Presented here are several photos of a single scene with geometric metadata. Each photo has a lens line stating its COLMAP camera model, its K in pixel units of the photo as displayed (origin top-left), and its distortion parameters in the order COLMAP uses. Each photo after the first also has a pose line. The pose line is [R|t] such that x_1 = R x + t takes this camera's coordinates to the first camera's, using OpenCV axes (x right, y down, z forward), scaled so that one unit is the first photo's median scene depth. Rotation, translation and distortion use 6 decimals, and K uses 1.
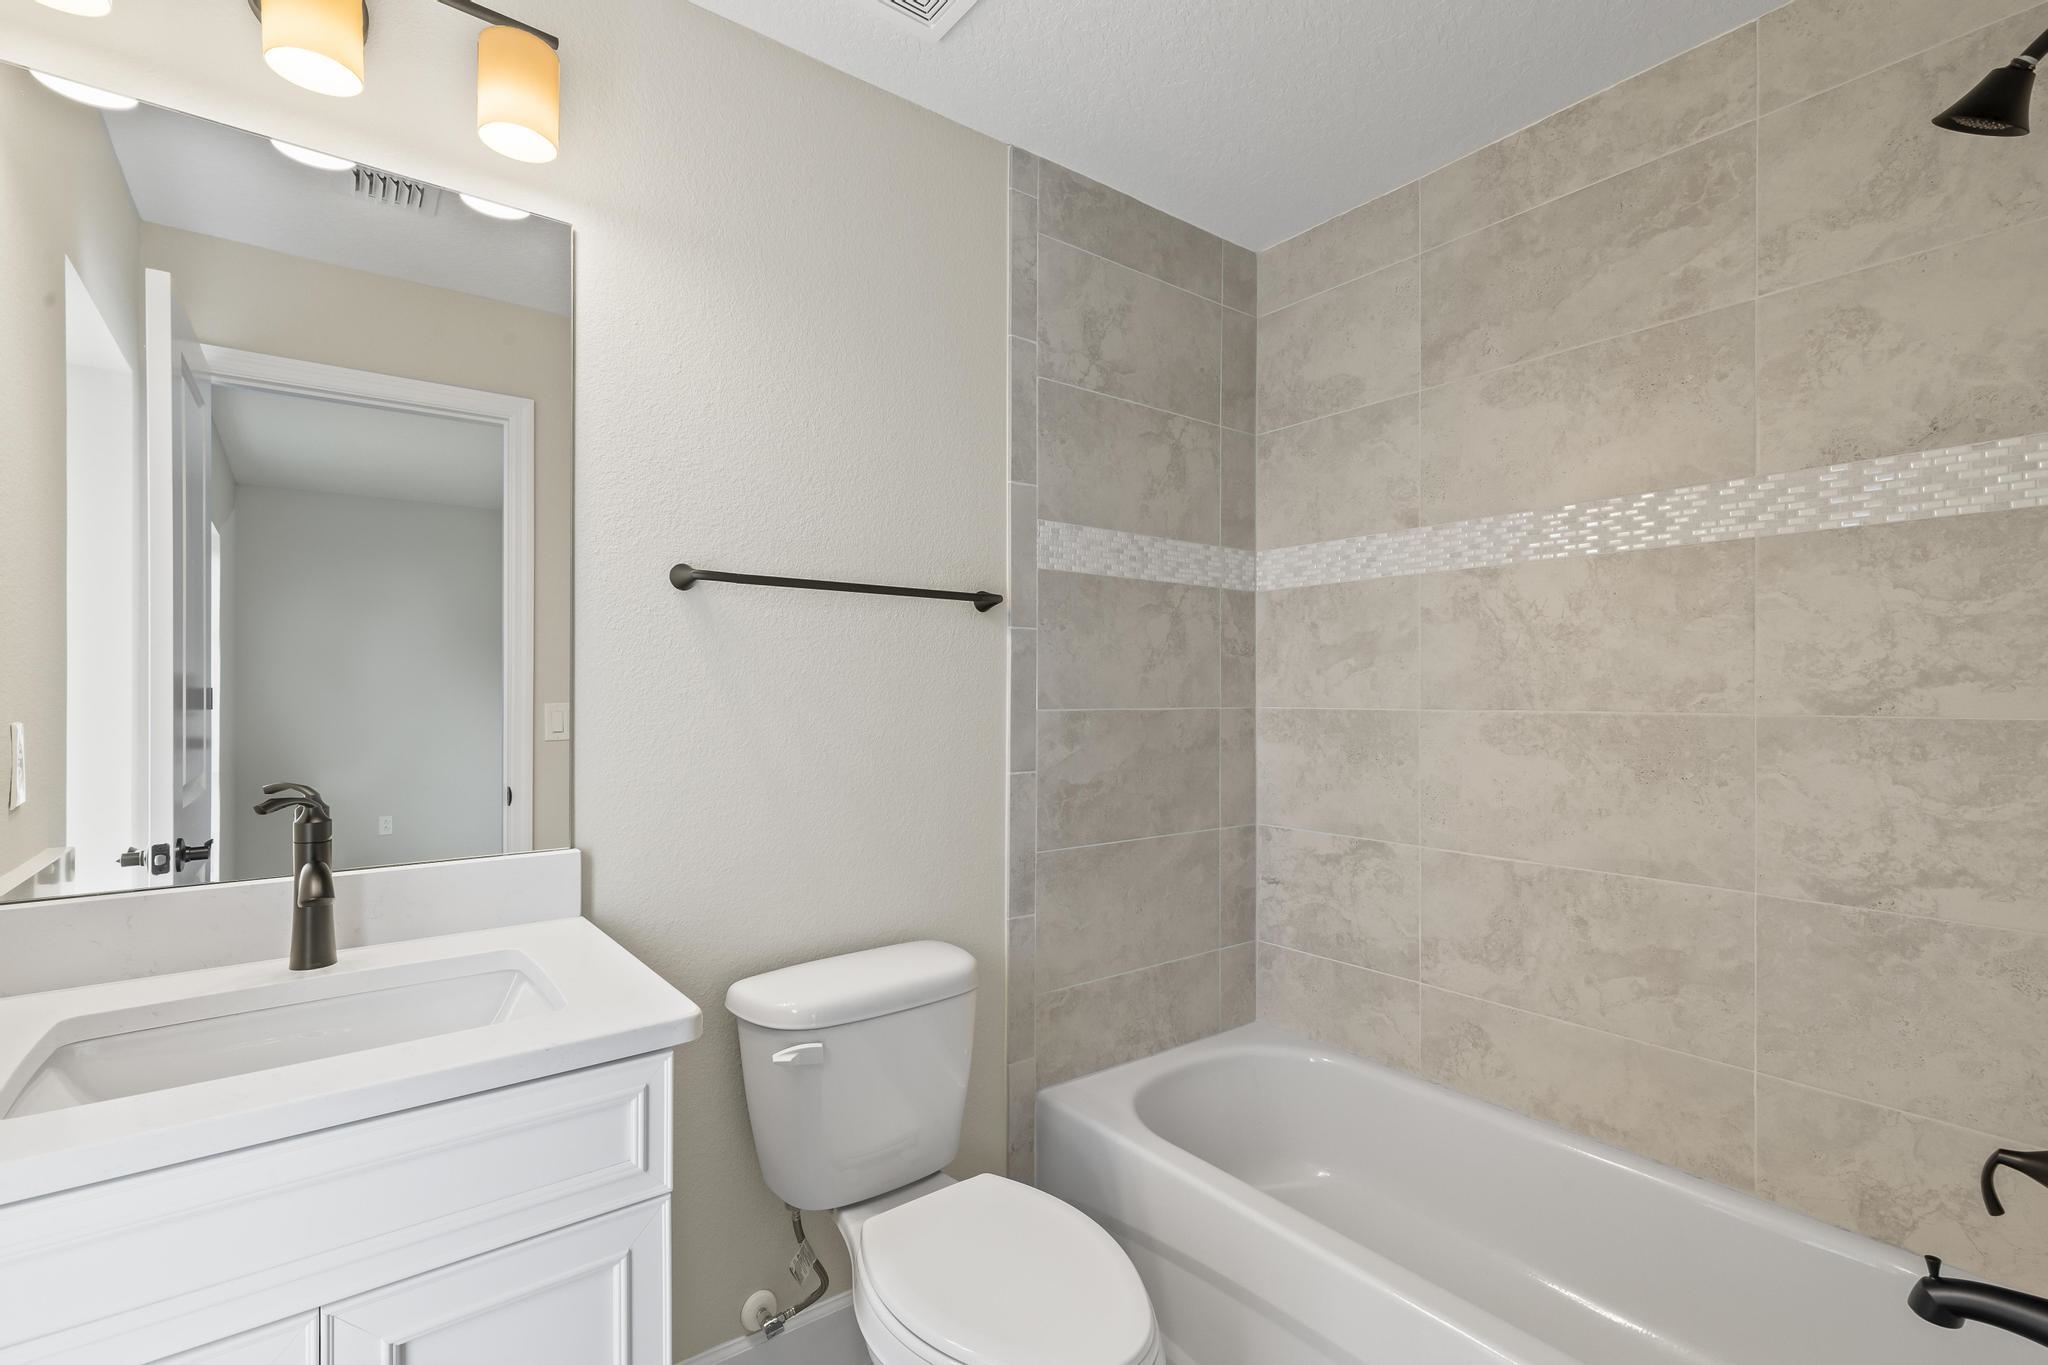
lens RADIAL K [[927.1, 0, 1027.2], [0, 927.1, 690.8], [0, 0, 1]] dist [0.006805, 0.000818]
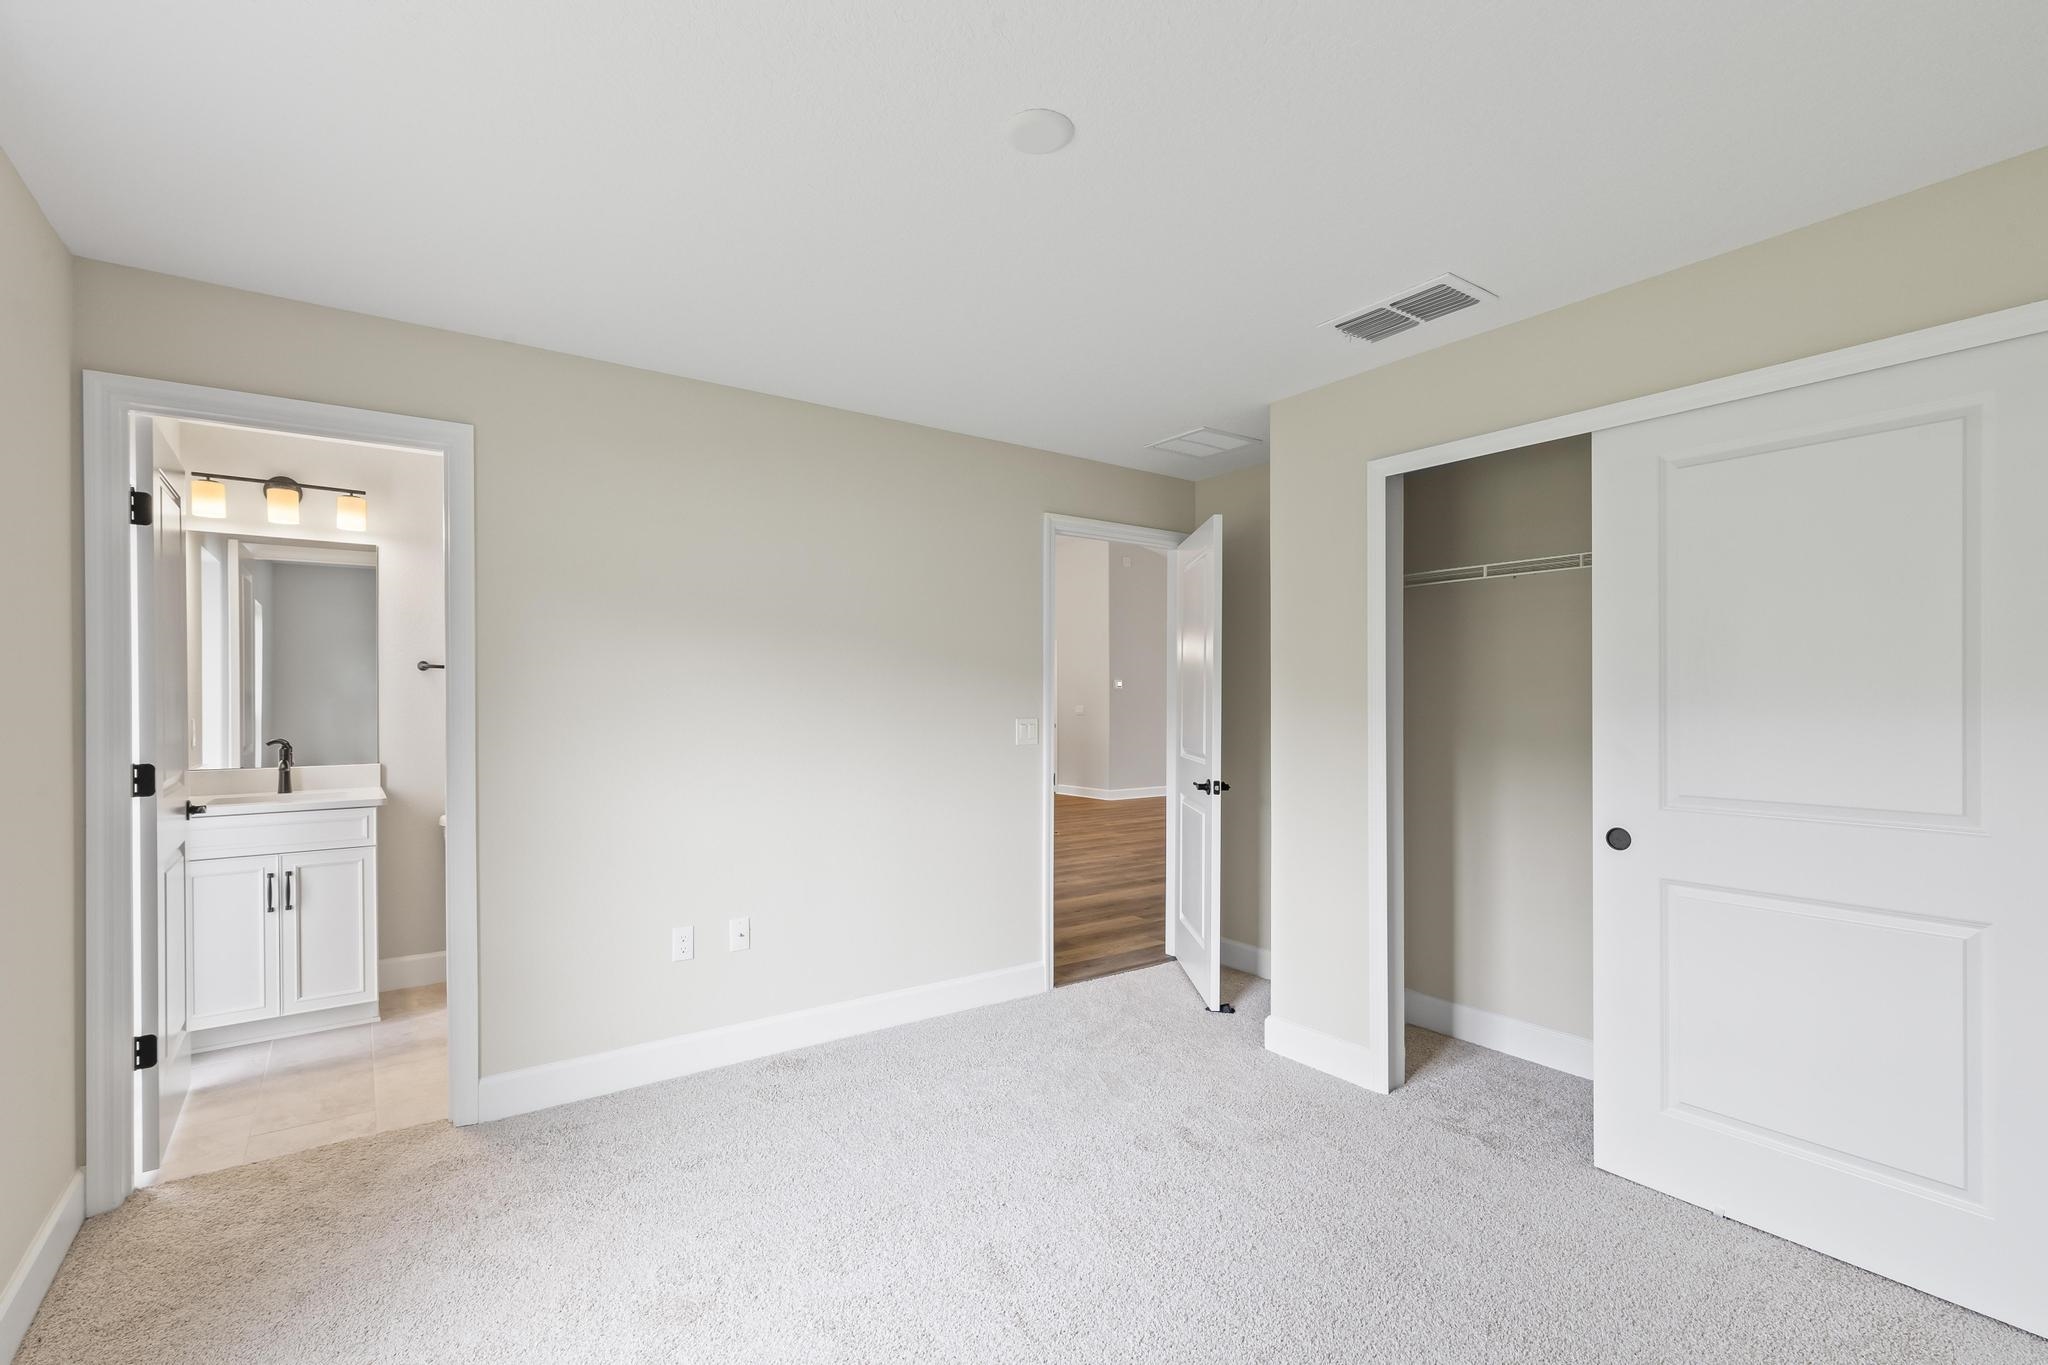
lens RADIAL K [[927.1, 0, 1009.6], [0, 927.1, 686.0], [0, 0, 1]] dist [0.006805, 0.000818]
pose [[0.999136, -0.013122, -0.039443, 1.825591], [0.012892, 0.999898, -0.006070, -0.032586], [0.039519, 0.005556, 0.999203, -2.076471]]
